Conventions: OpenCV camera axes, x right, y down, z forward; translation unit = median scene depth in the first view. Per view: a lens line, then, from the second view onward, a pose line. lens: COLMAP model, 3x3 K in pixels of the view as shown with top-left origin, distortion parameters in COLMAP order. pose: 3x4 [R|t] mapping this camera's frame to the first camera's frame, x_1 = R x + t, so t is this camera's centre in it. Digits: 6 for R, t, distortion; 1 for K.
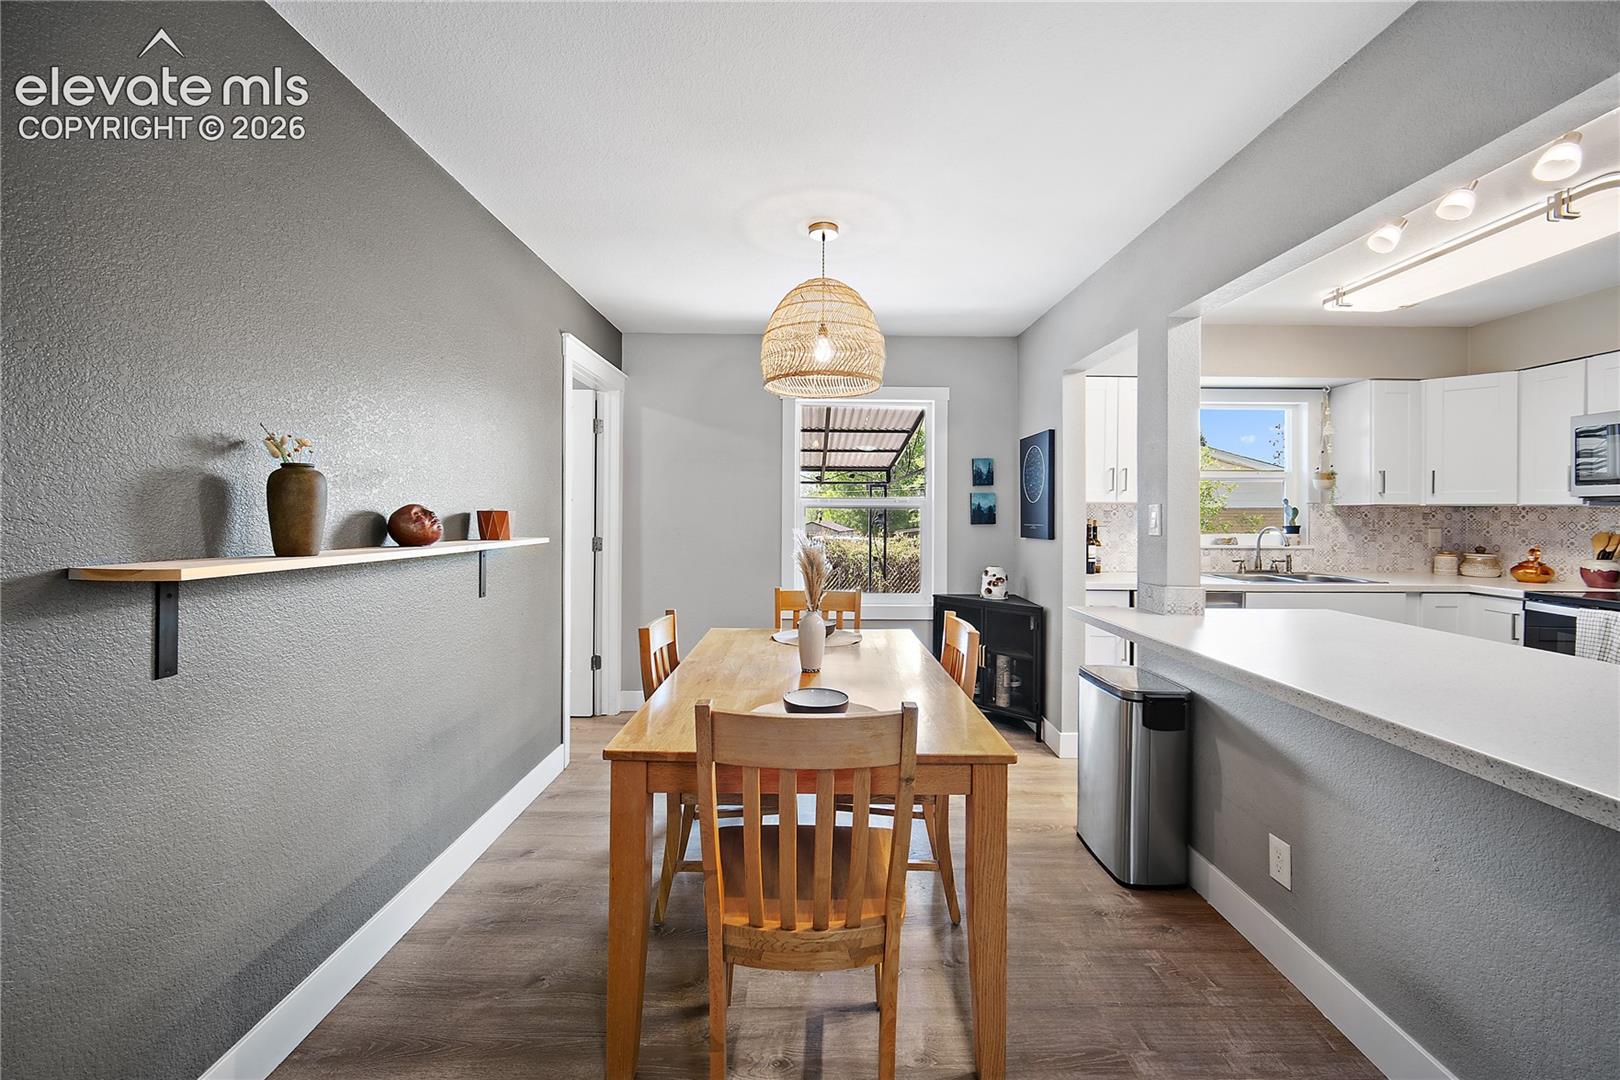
lens RADIAL K [[642.6, 0, 810.8], [0, 642.6, 516.3], [0, 0, 1]] dist [-0.007029, 0.000653]
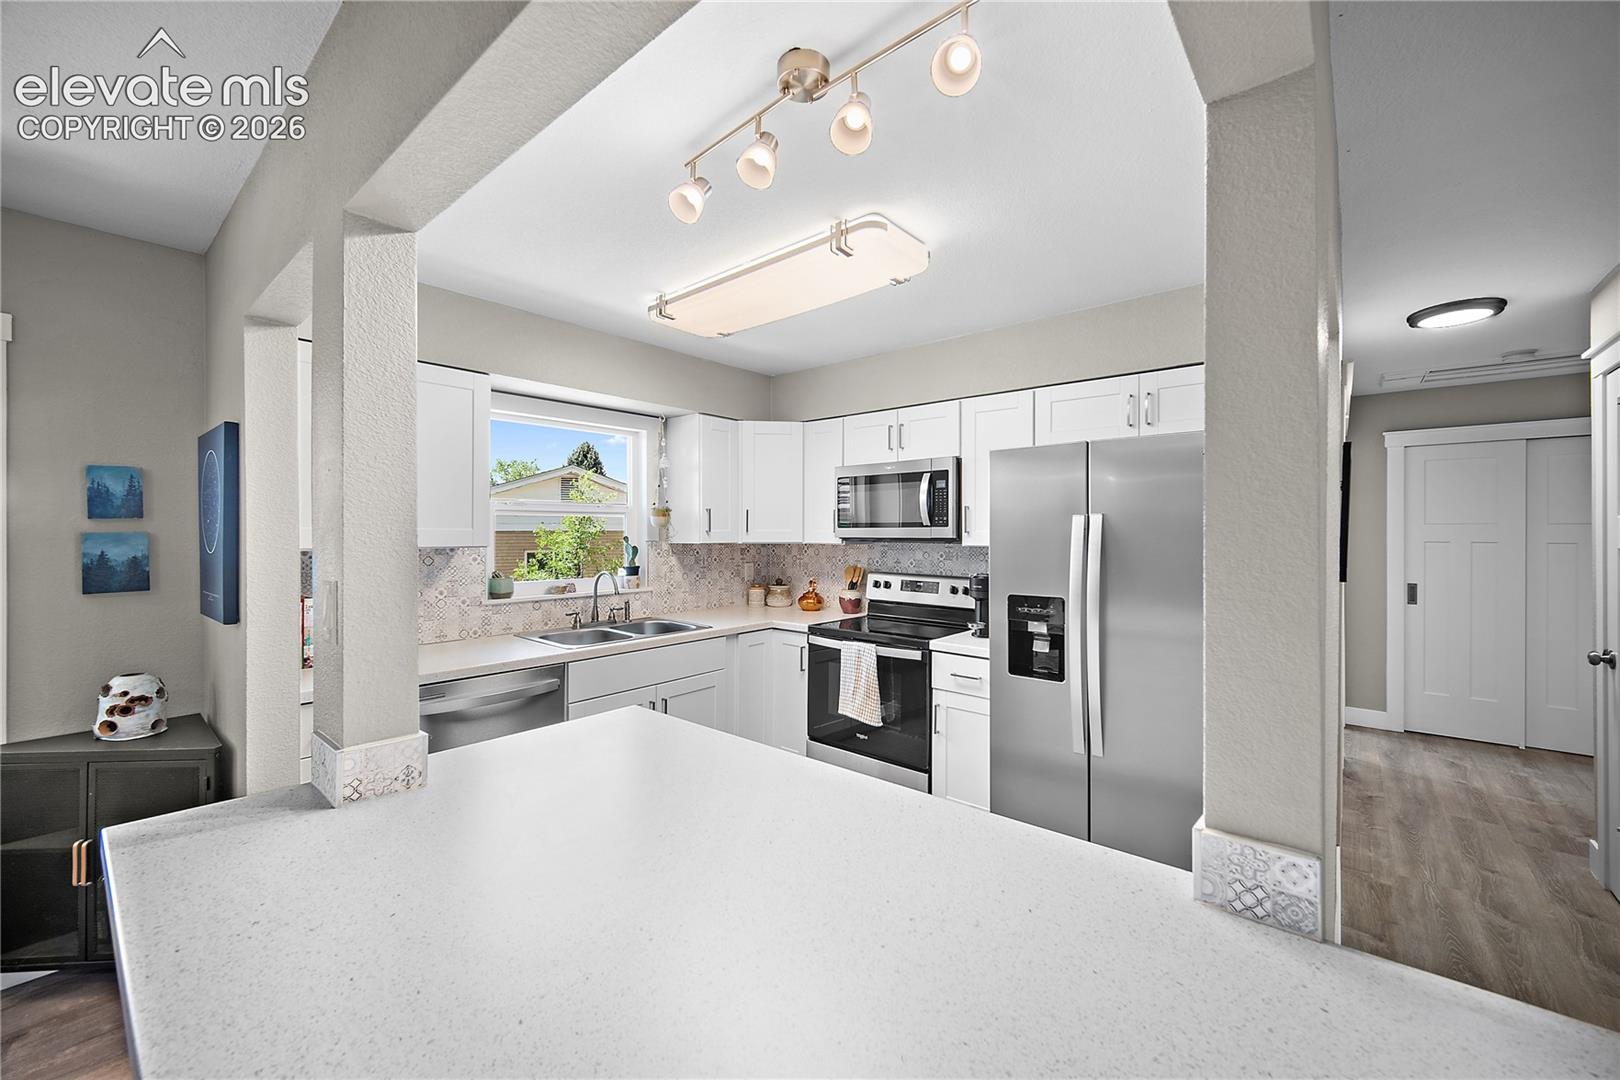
lens RADIAL K [[642.6, 0, 810.8], [0, 642.6, 516.3], [0, 0, 1]] dist [-0.007029, 0.000653]
pose [[0.652883, 0.014416, 0.757321, 0.246600], [0.004984, 0.999715, -0.023326, -0.034705], [-0.757442, 0.019003, 0.652626, 0.235927]]
